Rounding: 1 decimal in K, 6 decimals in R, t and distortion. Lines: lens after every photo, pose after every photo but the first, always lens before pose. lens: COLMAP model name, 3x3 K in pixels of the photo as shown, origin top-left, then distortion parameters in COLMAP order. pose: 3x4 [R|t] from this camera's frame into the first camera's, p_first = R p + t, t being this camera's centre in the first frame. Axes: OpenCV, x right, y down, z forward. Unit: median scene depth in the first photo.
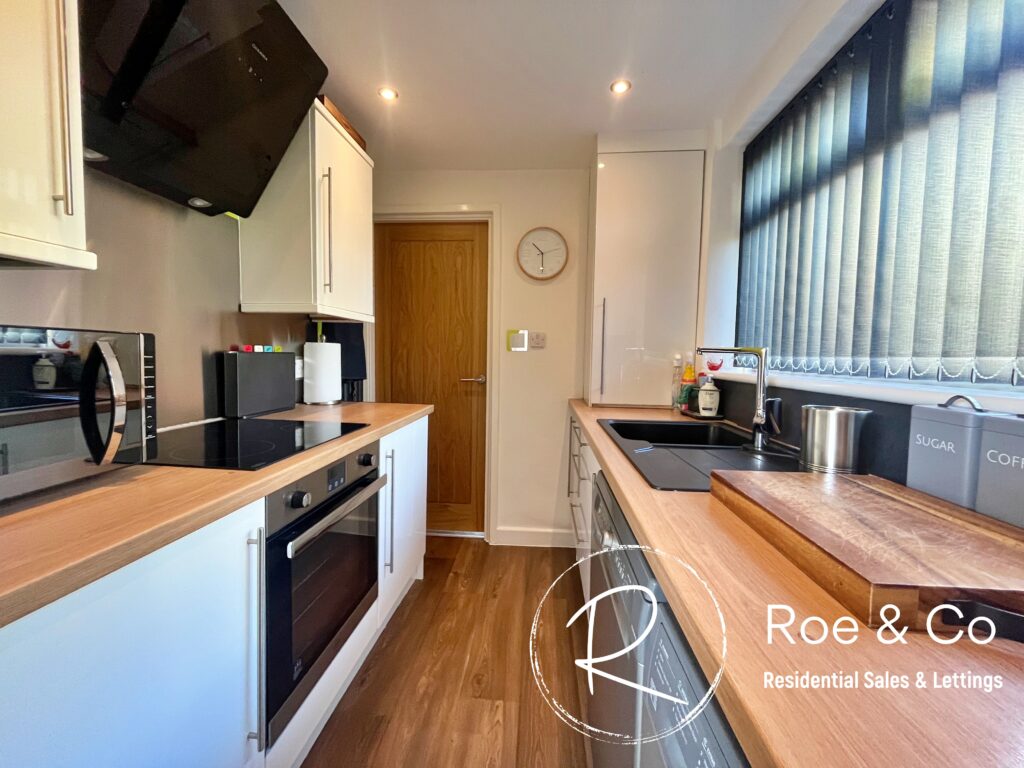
lens RADIAL K [[413.4, 0, 510.8], [0, 413.4, 378.6], [0, 0, 1]] dist [-0.001382, -0.000538]
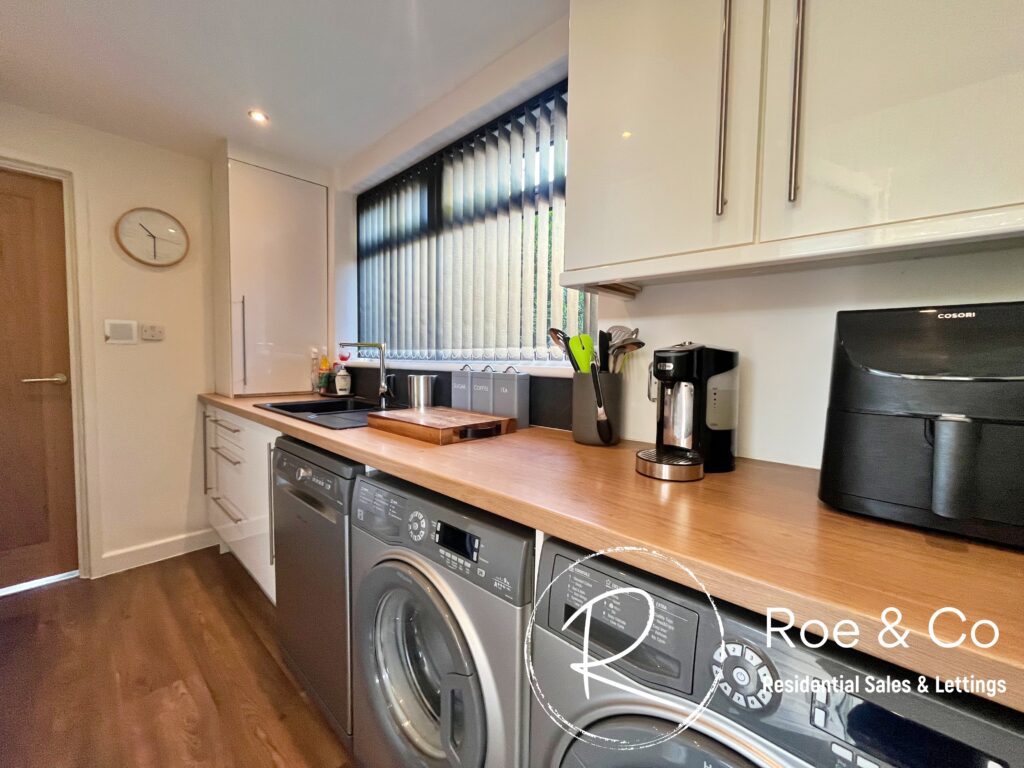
lens RADIAL K [[413.4, 0, 512.0], [0, 413.4, 380.6], [0, 0, 1]] dist [-0.001382, -0.000538]
pose [[0.626885, -0.054449, 0.777207, -0.229042], [0.044248, 0.998433, 0.034257, 0.025461], [-0.777854, 0.012915, 0.628312, -0.271019]]
